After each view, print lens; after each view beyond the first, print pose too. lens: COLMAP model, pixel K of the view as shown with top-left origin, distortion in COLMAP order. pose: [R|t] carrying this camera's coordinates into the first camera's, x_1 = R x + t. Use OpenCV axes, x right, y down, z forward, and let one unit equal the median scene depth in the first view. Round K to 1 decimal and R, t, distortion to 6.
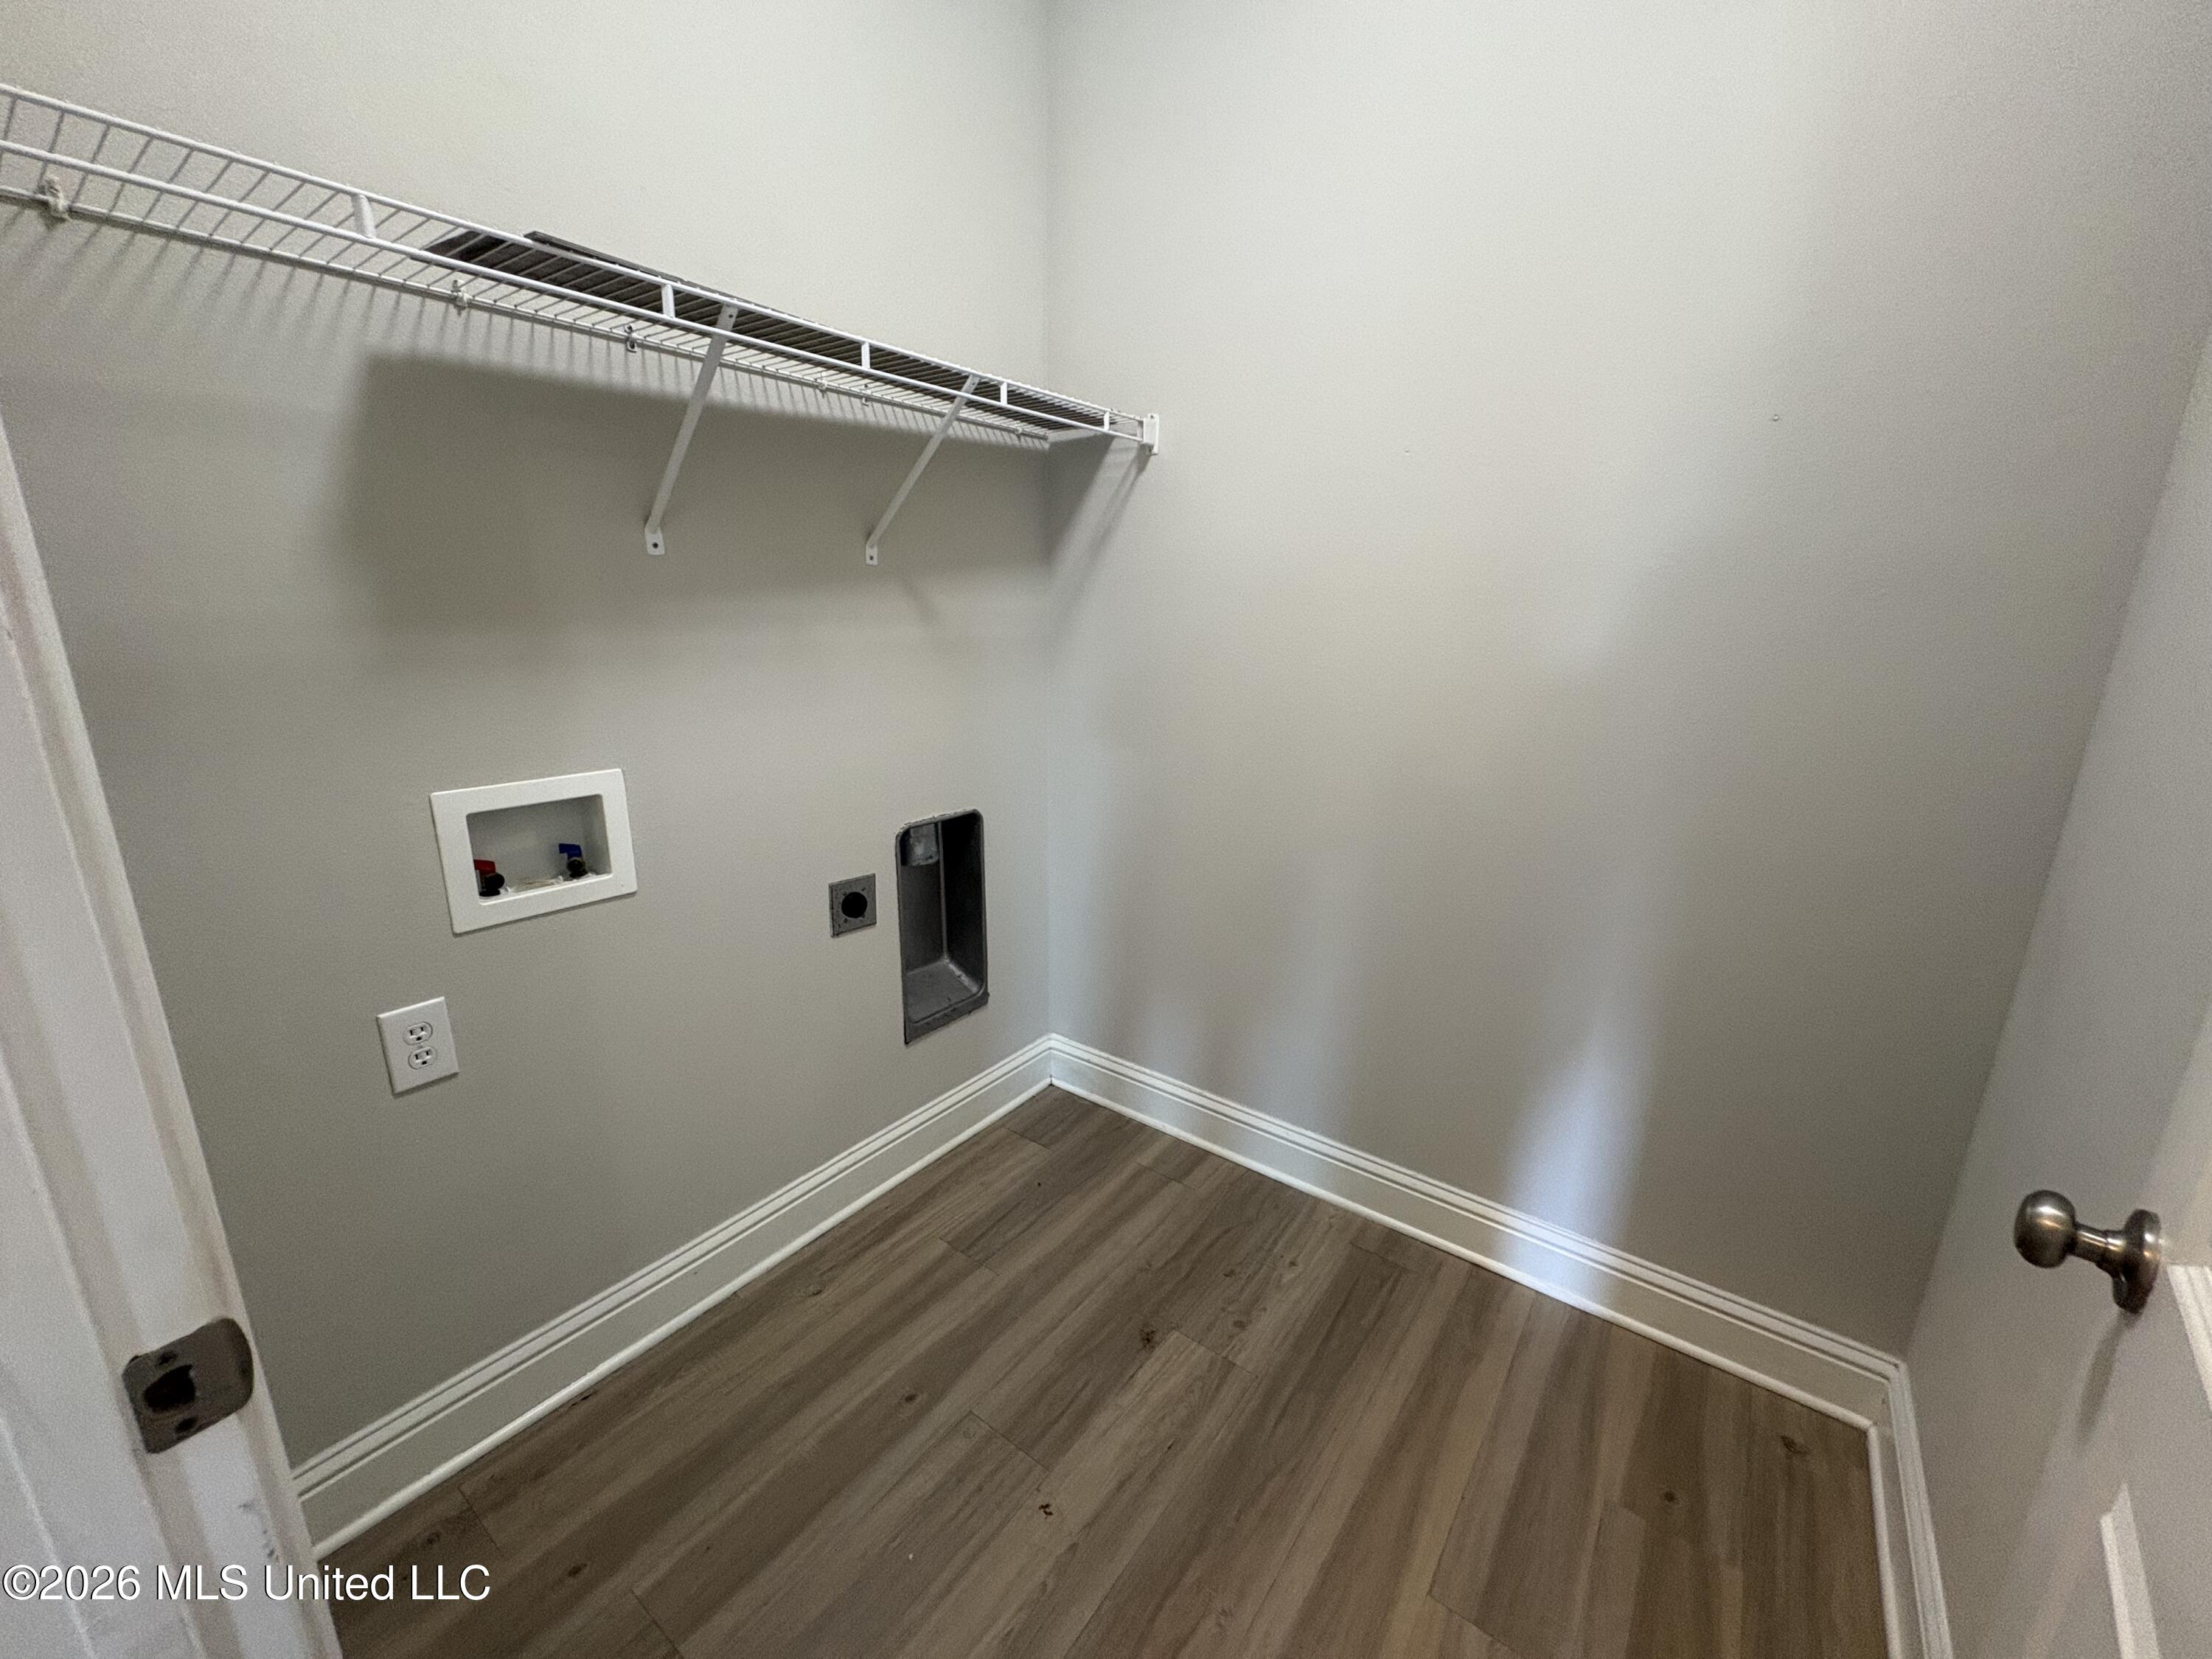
lens RADIAL K [[883.6, 0, 1111.8], [0, 883.6, 815.4], [0, 0, 1]] dist [0.003366, -0.000822]
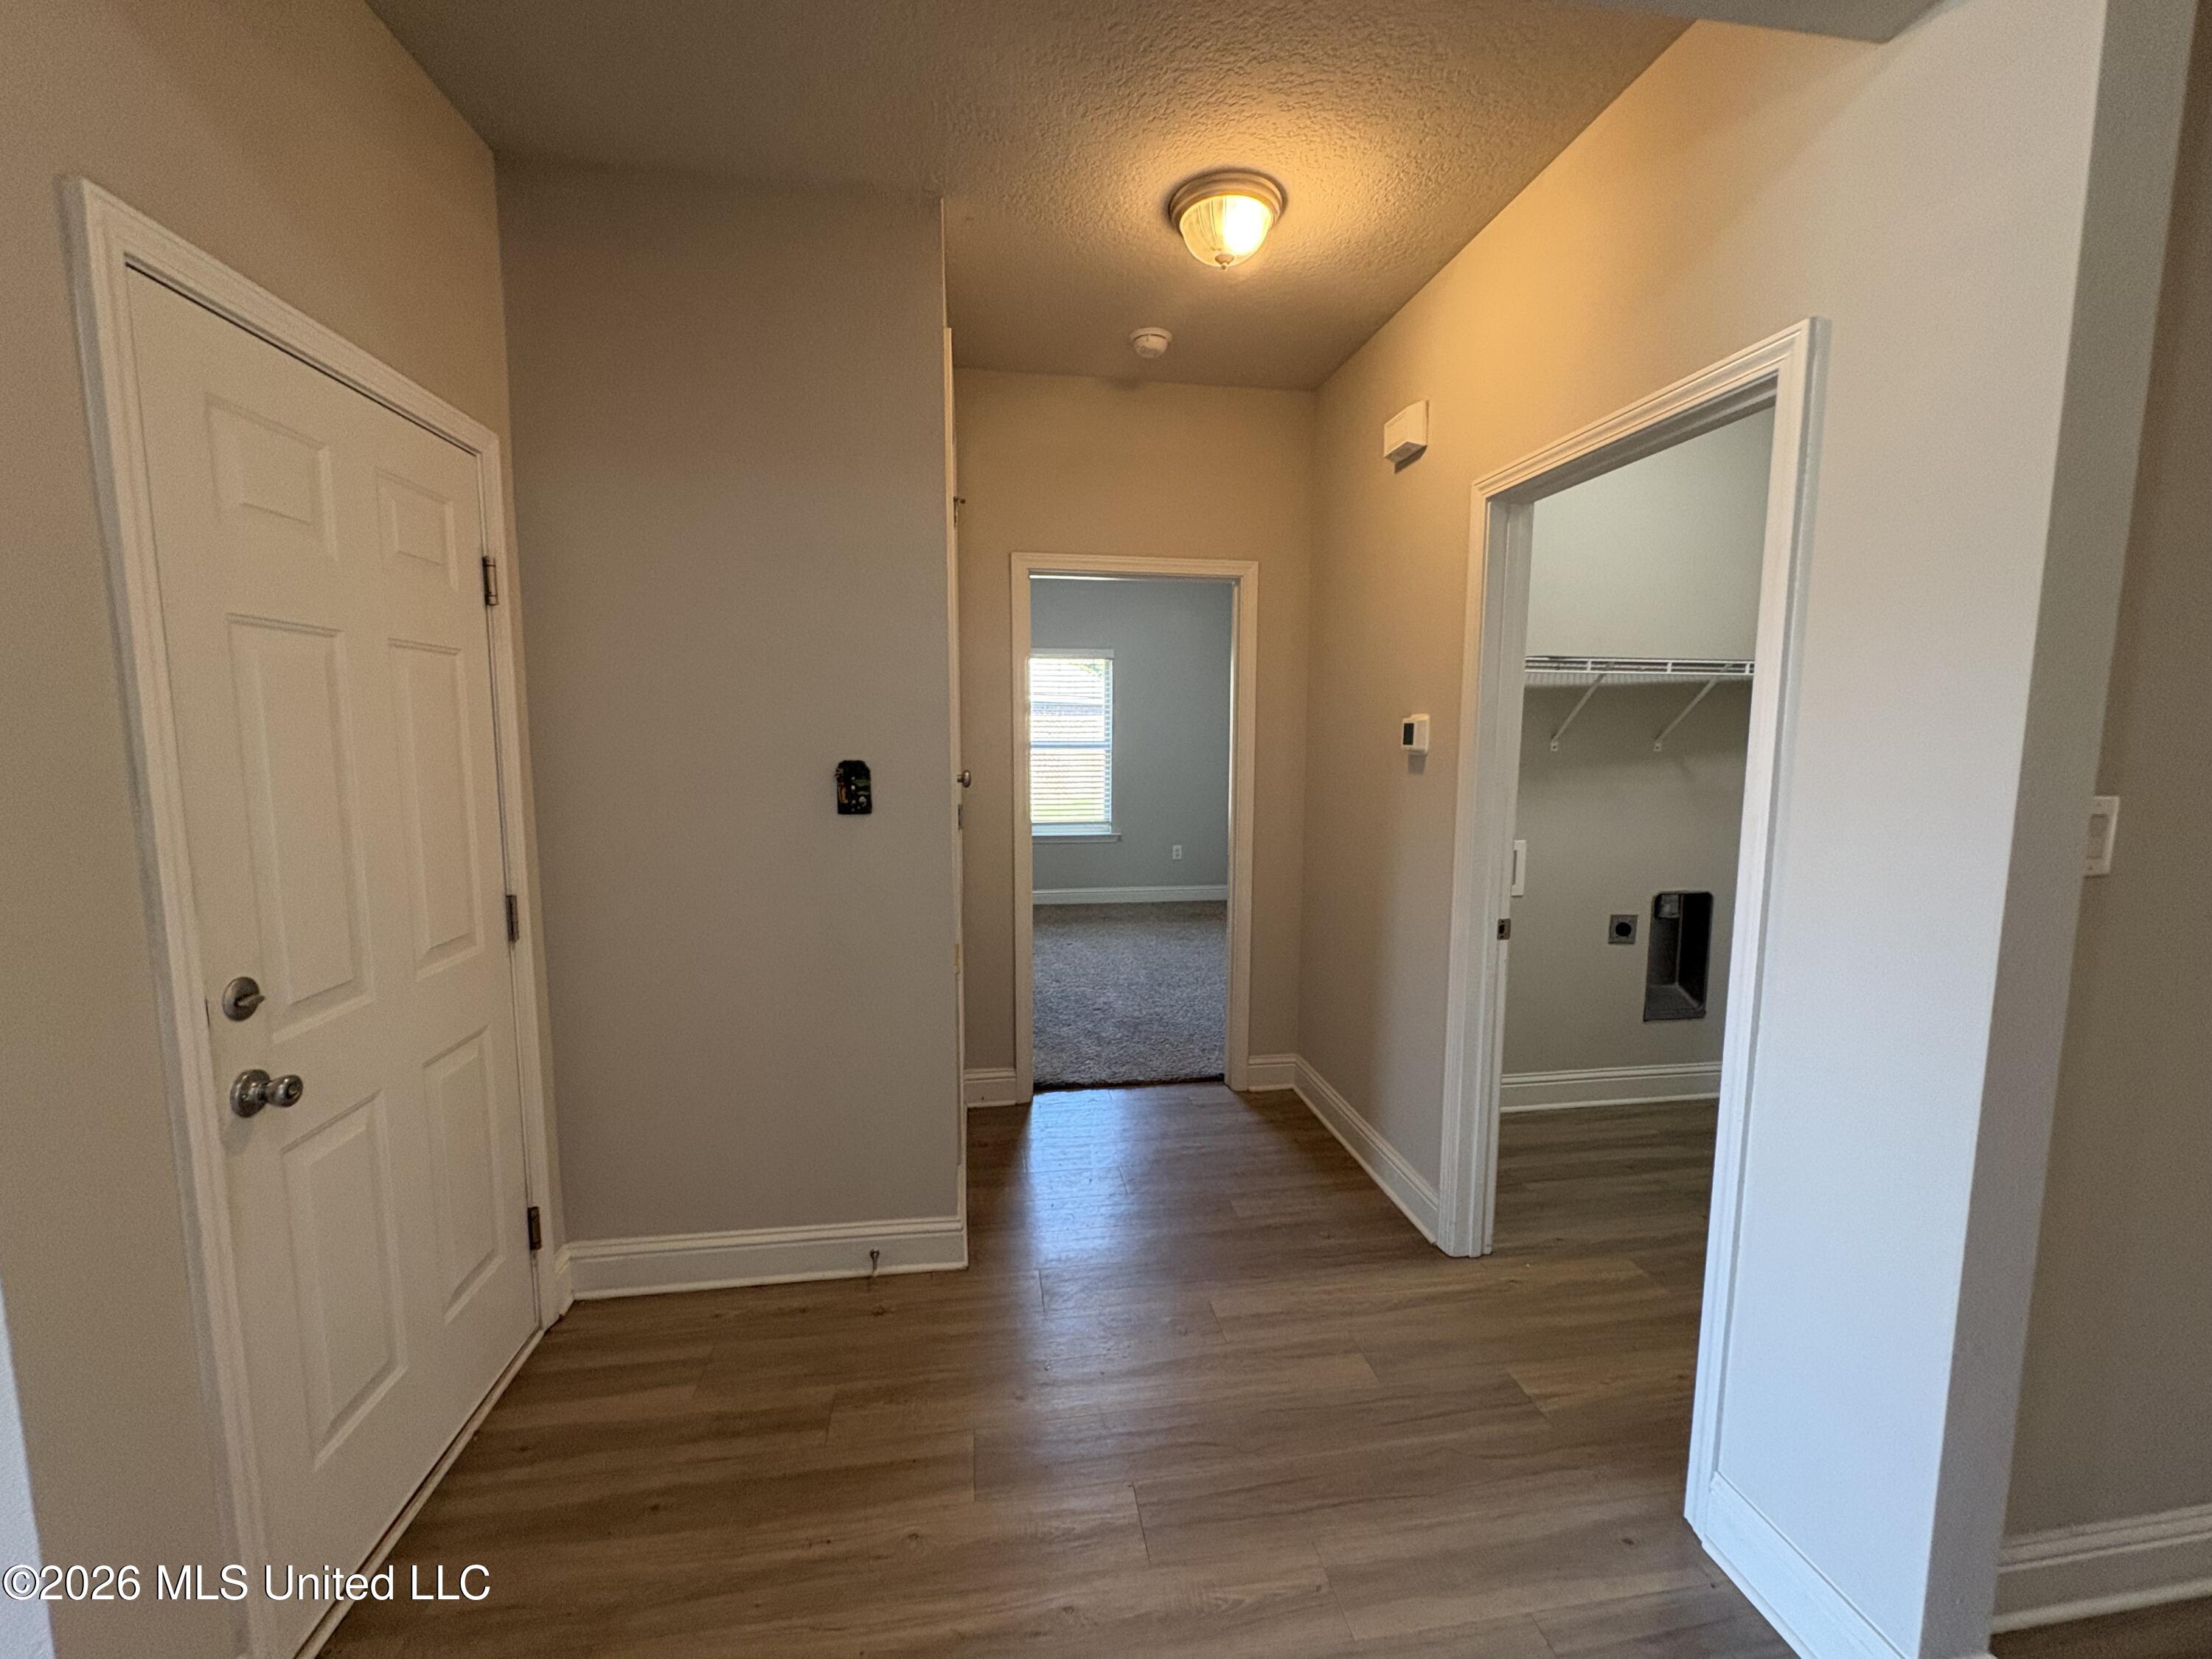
lens RADIAL K [[883.6, 0, 1119.5], [0, 883.6, 812.6], [0, 0, 1]] dist [0.003366, -0.000822]
pose [[0.708279, 0.070114, -0.702442, 0.240770], [-0.169816, 0.982758, -0.073134, 0.171117], [0.685203, 0.171086, 0.707973, -1.056176]]
